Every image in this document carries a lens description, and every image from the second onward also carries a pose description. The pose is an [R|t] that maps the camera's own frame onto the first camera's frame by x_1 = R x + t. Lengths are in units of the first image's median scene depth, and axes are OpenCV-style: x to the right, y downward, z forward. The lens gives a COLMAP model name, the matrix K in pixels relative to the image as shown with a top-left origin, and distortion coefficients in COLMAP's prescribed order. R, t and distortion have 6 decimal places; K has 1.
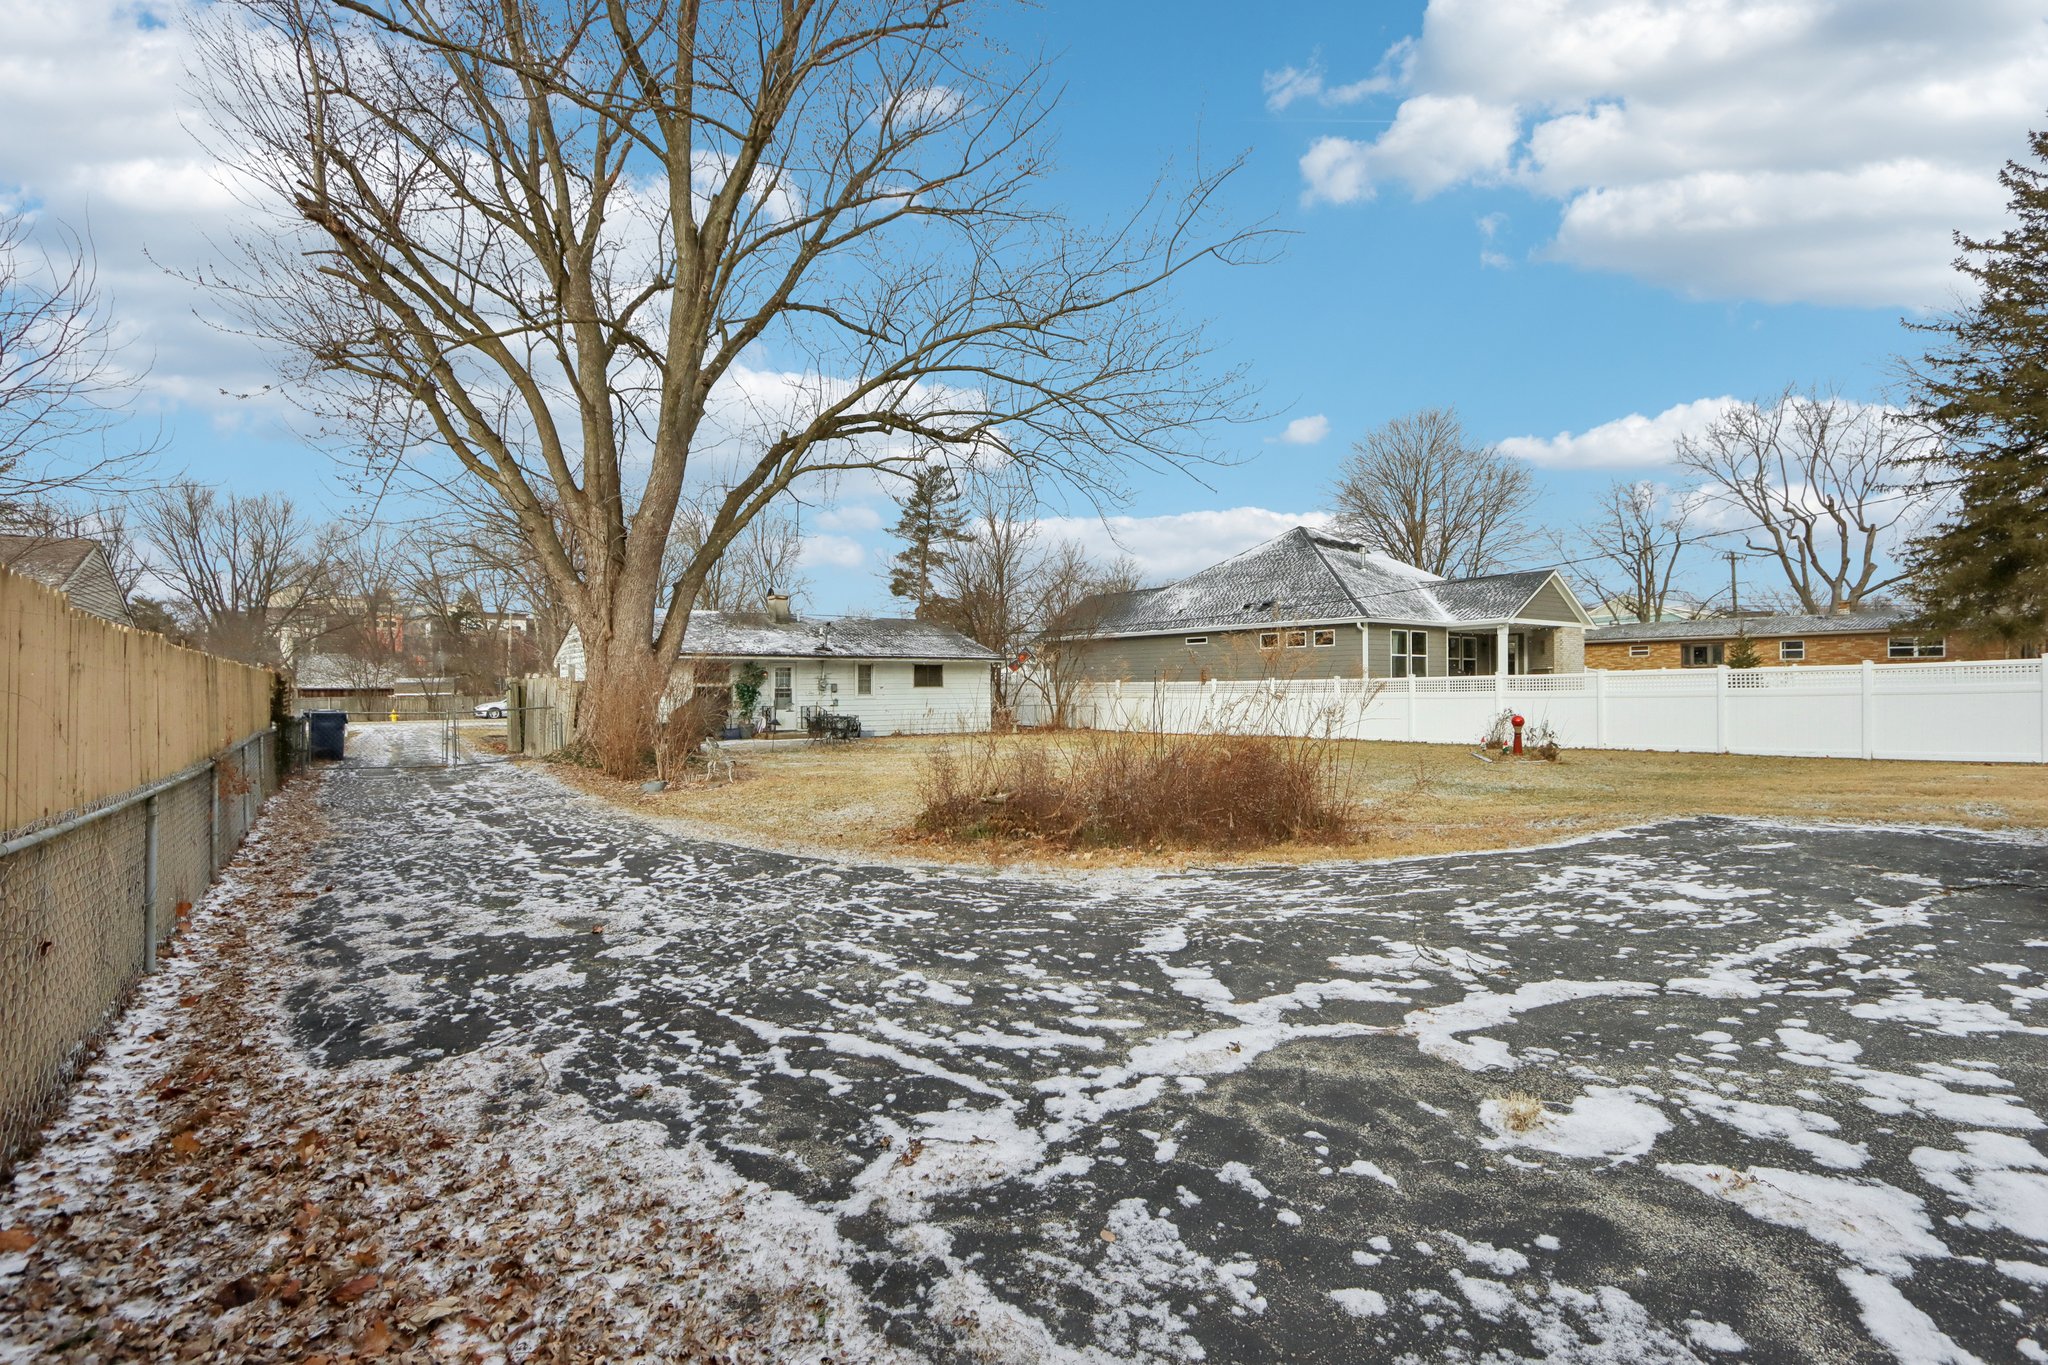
lens RADIAL K [[954.6, 0, 1015.3], [0, 954.6, 686.4], [0, 0, 1]] dist [-0.017031, 0.000424]
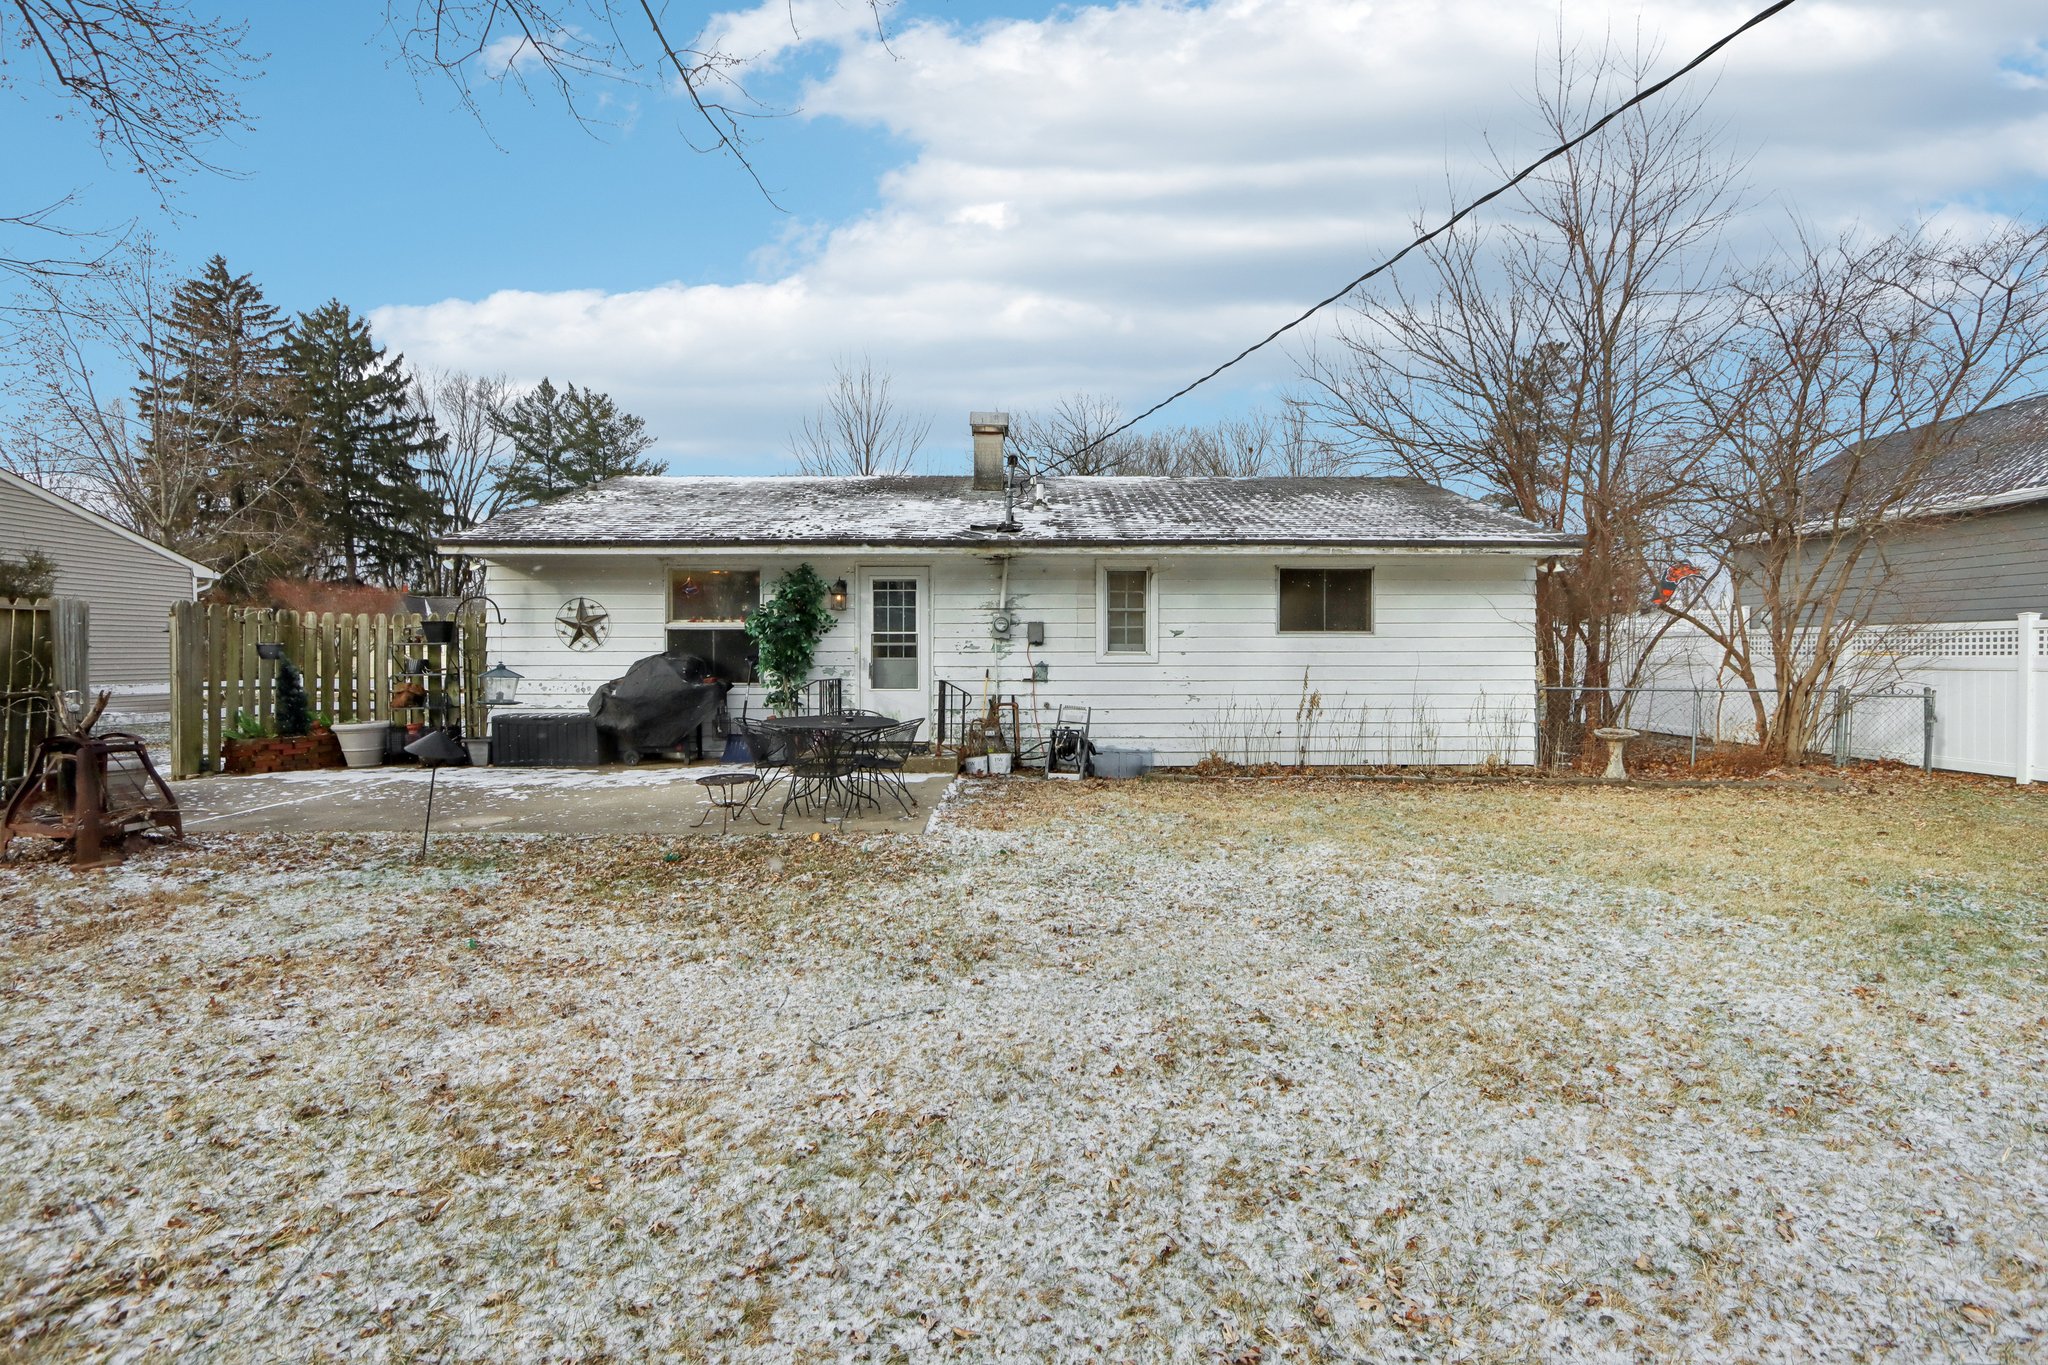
lens RADIAL K [[954.6, 0, 1028.7], [0, 954.6, 660.5], [0, 0, 1]] dist [-0.017031, 0.000424]
pose [[0.820201, 0.012057, -0.571949, 0.020148], [-0.005503, 0.999898, 0.013187, 0.007075], [0.572049, -0.007668, 0.820183, 0.659099]]
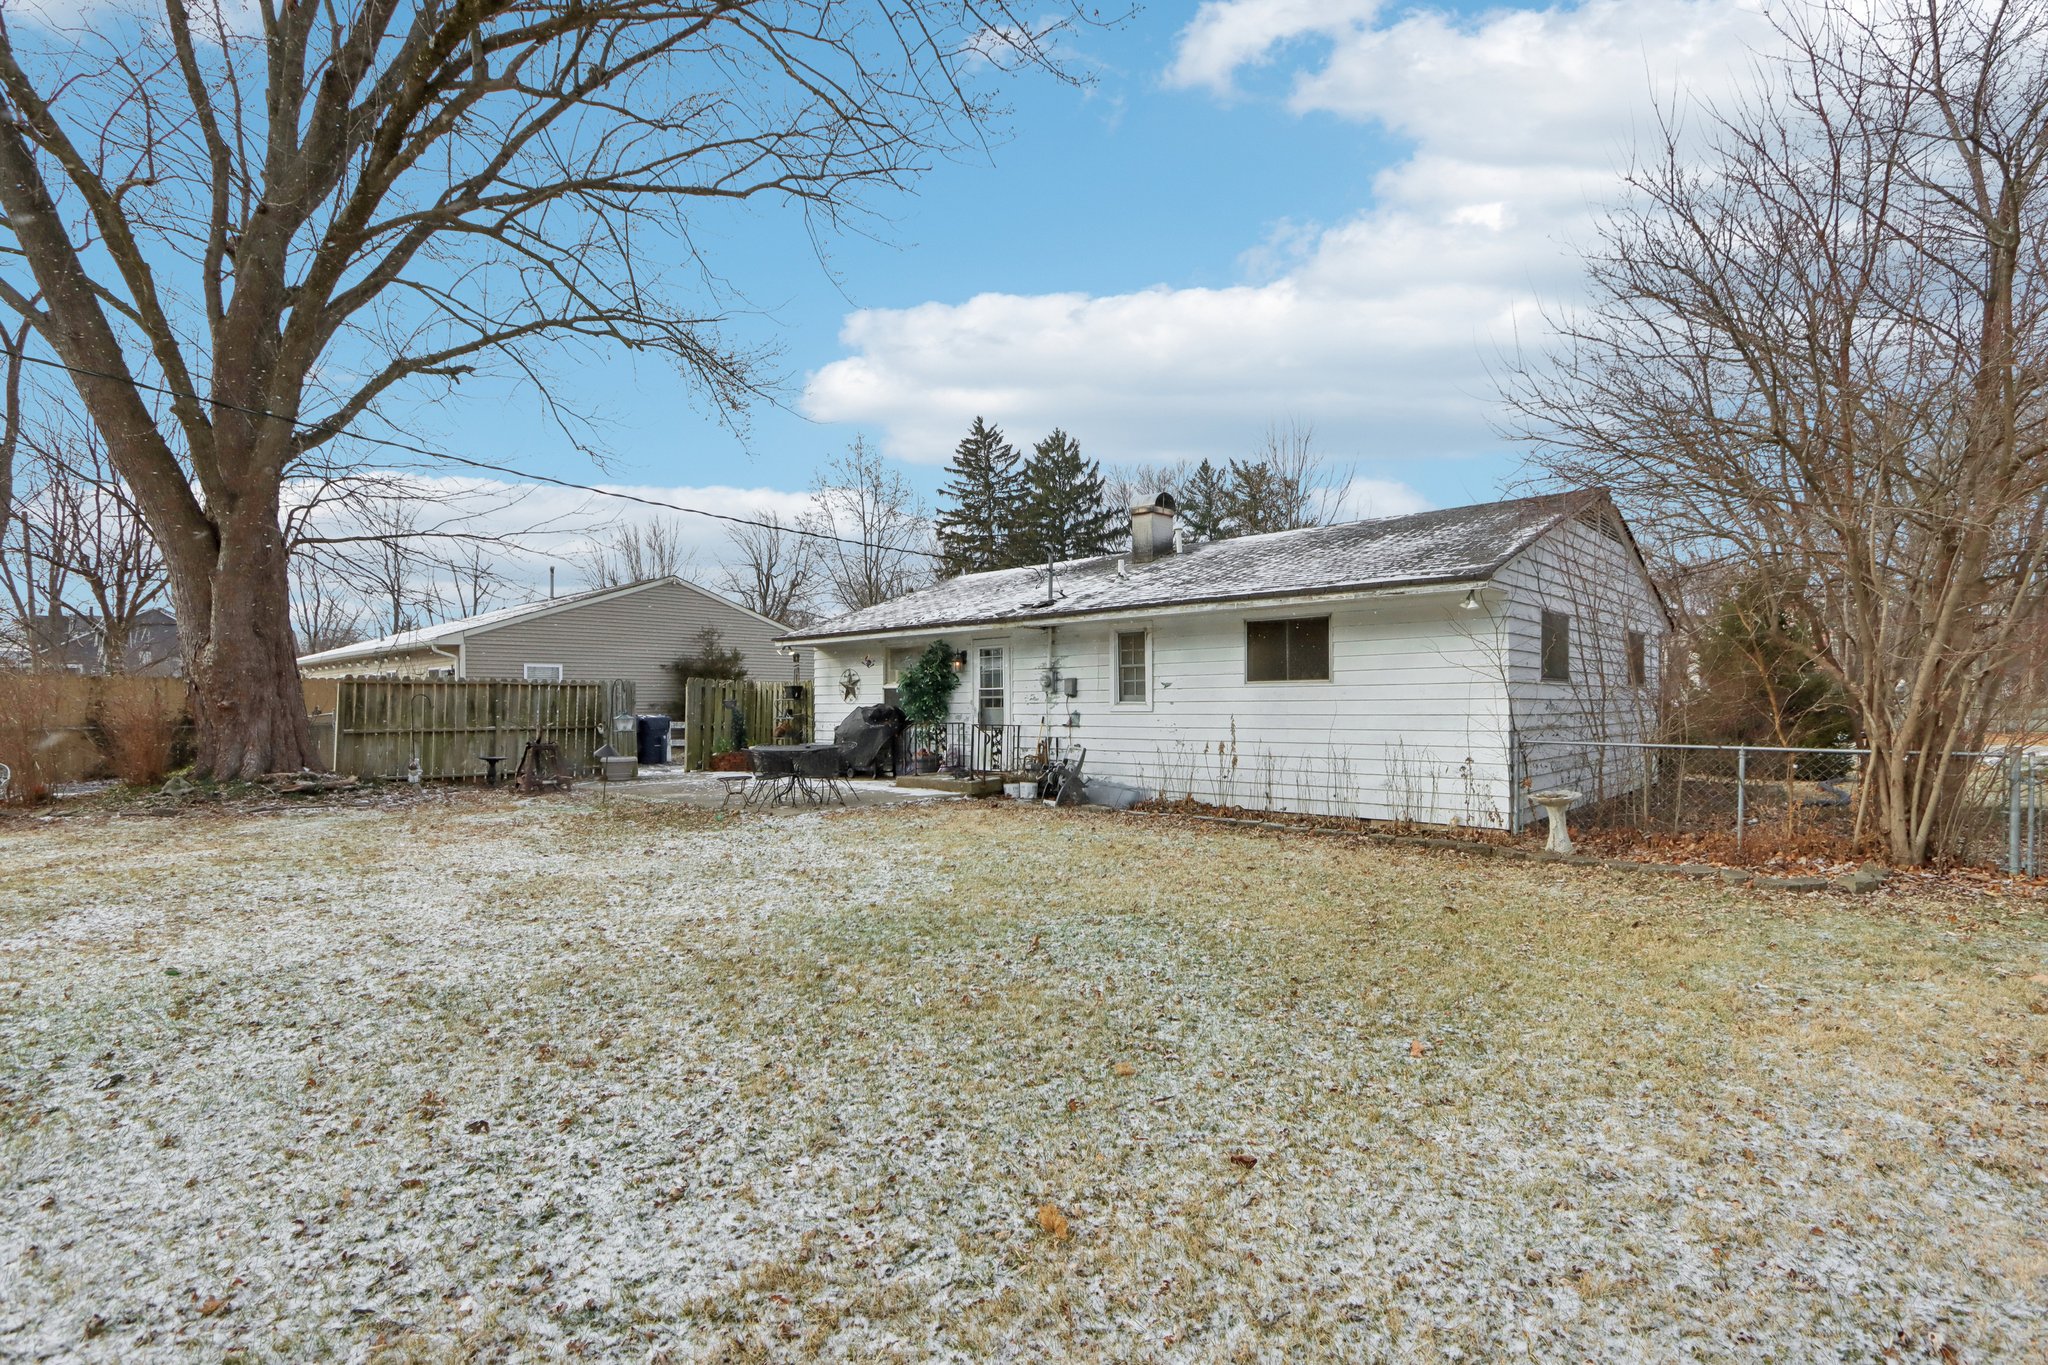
lens RADIAL K [[954.6, 0, 1008.7], [0, 954.6, 704.1], [0, 0, 1]] dist [-0.017031, 0.000424]
pose [[0.196365, 0.008173, -0.980497, 0.240165], [0.008803, 0.999910, 0.010098, 0.004706], [0.980491, -0.010614, 0.196275, 0.838447]]
